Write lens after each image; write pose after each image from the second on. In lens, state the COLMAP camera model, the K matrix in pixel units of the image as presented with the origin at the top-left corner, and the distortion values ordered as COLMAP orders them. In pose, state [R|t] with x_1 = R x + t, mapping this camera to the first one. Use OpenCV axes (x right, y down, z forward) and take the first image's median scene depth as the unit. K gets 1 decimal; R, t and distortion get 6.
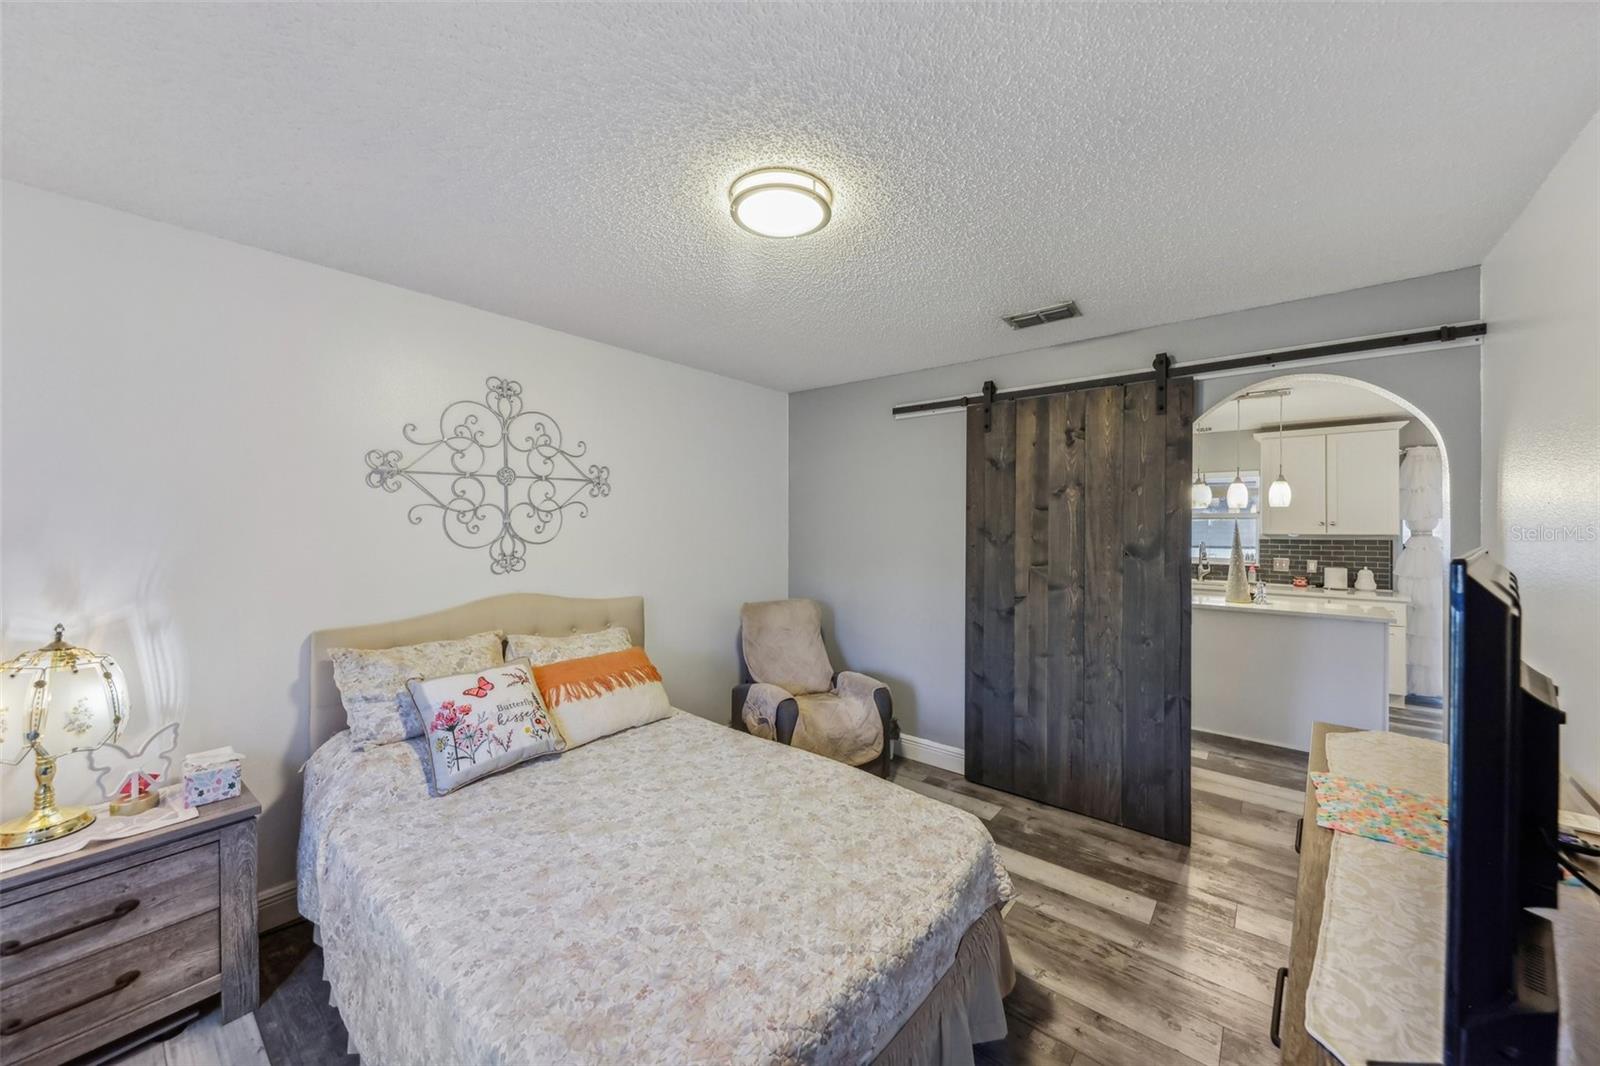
lens RADIAL K [[587.3, 0, 795.6], [0, 587.3, 524.3], [0, 0, 1]] dist [-0.003323, -0.000262]
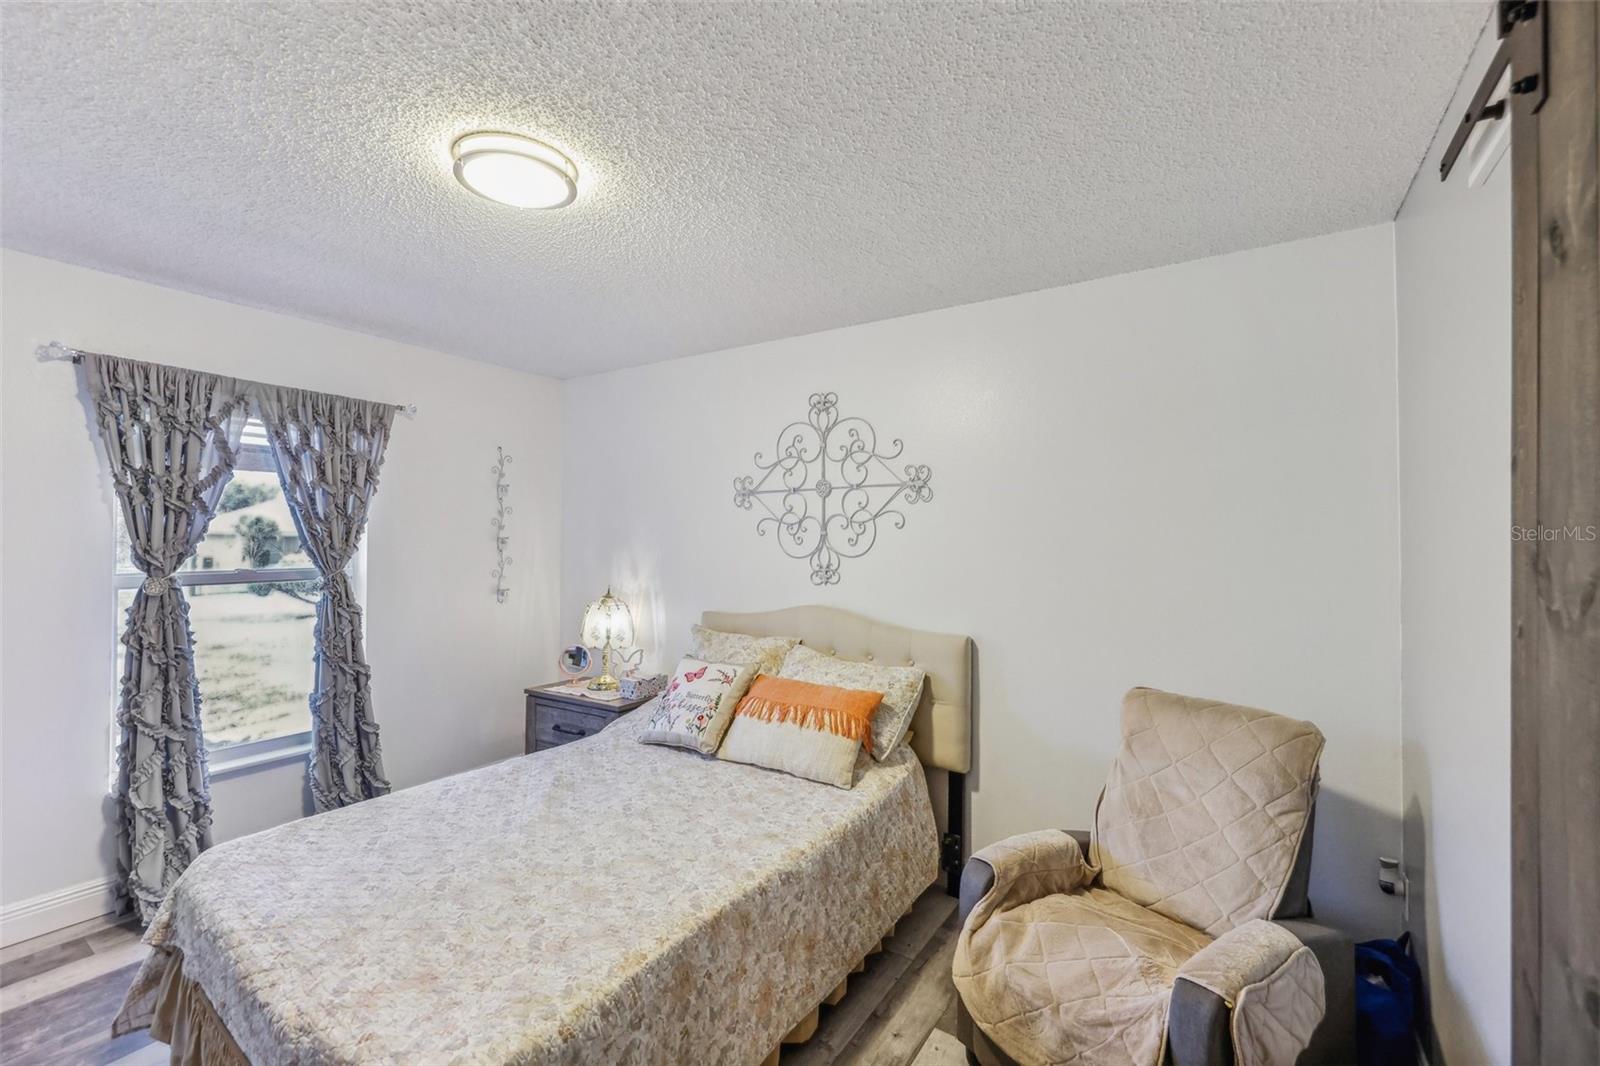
lens RADIAL K [[666.9, 0, 795.5], [0, 666.9, 528.4], [0, 0, 1]] dist [-0.001506, -0.000087]
pose [[0.103064, -0.008347, -0.994640, 0.666812], [-0.006981, 0.999934, -0.009115, -0.002676], [0.994650, 0.007883, 0.102999, 0.866174]]
